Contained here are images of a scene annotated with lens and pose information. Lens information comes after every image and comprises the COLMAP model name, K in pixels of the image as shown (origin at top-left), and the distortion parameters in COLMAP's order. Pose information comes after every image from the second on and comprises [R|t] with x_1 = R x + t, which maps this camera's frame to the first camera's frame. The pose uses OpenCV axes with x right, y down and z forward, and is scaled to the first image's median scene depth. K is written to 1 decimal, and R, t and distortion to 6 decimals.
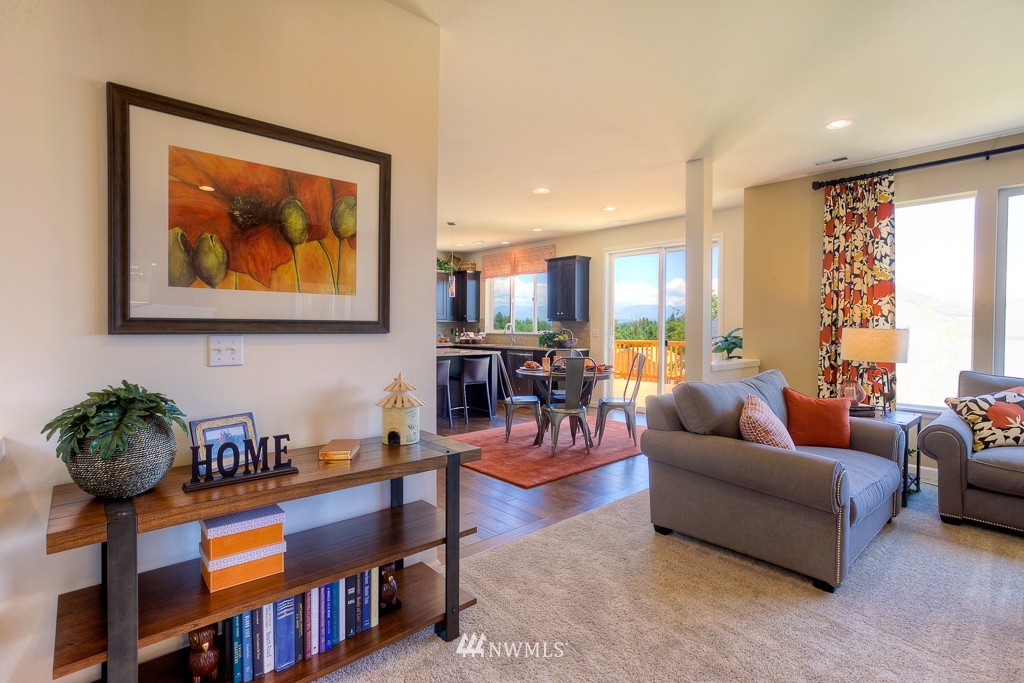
lens RADIAL K [[482.4, 0, 552.2], [0, 482.4, 328.7], [0, 0, 1]] dist [0.025044, 0.000303]
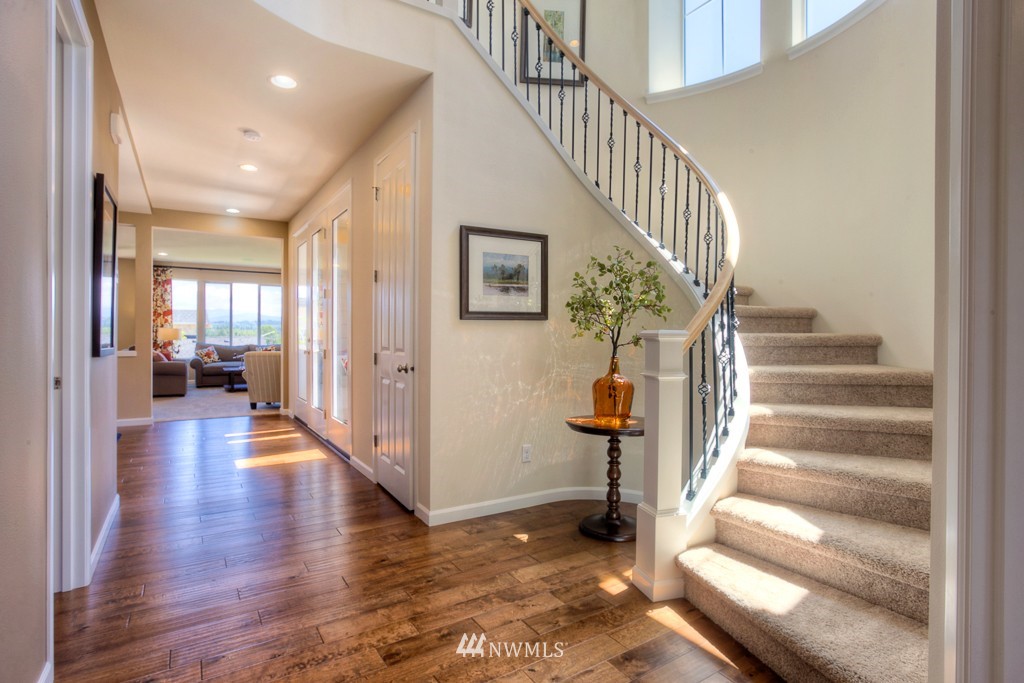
lens RADIAL K [[533.9, 0, 512.2], [0, 533.9, 328.3], [0, 0, 1]] dist [-0.000783, -0.000129]
pose [[0.227409, -0.008760, 0.973760, -1.033647], [0.005840, 0.999954, 0.007632, -0.006293], [-0.973782, 0.003951, 0.227449, -0.874741]]
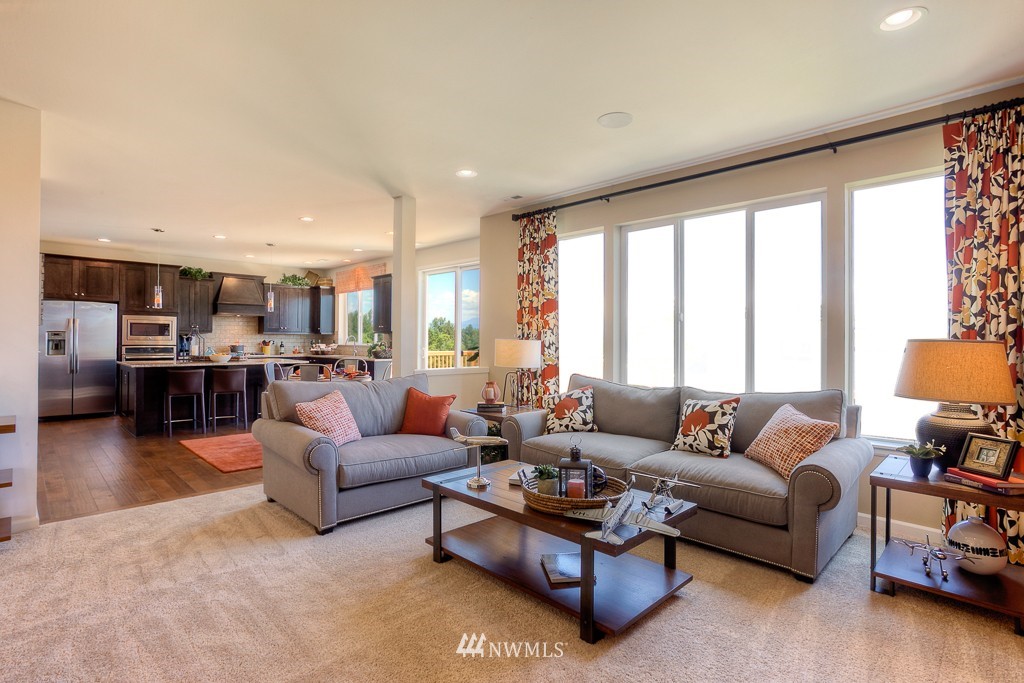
lens RADIAL K [[487.7, 0, 516.2], [0, 487.7, 336.0], [0, 0, 1]] dist [-0.001216, 0.000453]
pose [[0.999997, -0.000853, 0.002150, 0.379250], [0.000876, 0.999941, -0.010861, 0.002345], [-0.002141, 0.010863, 0.999939, -0.118613]]
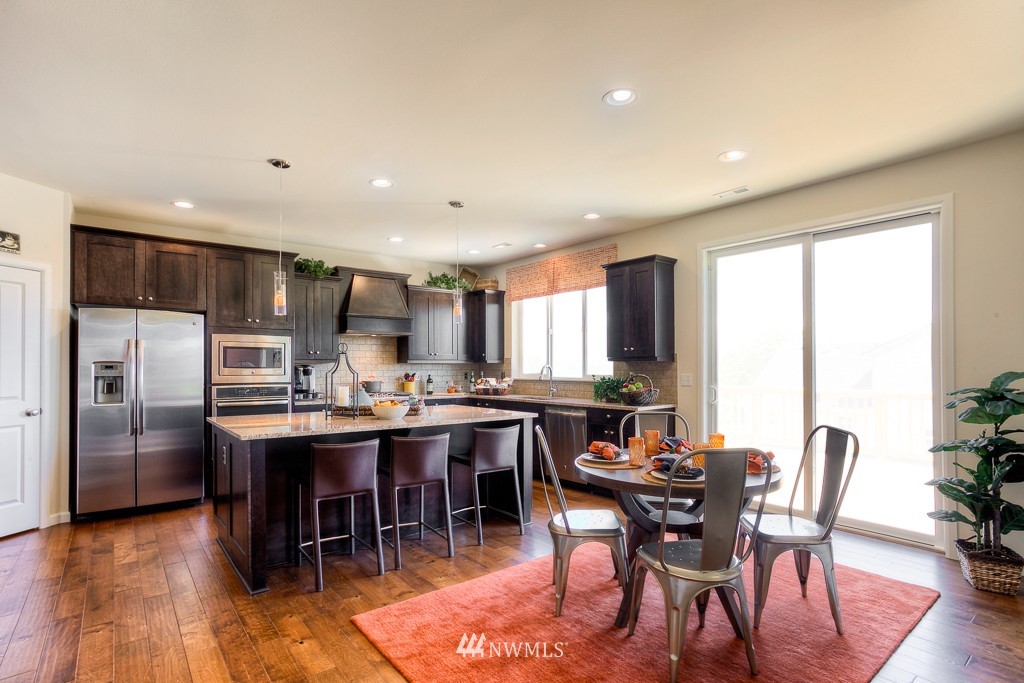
lens RADIAL K [[514.3, 0, 532.2], [0, 514.3, 363.4], [0, 0, 1]] dist [-0.023208, -0.000011]
pose [[0.995031, -0.008812, -0.099180, -0.053377], [0.007798, 0.999913, -0.010603, -0.007856], [0.099265, 0.009777, 0.995013, 0.394894]]
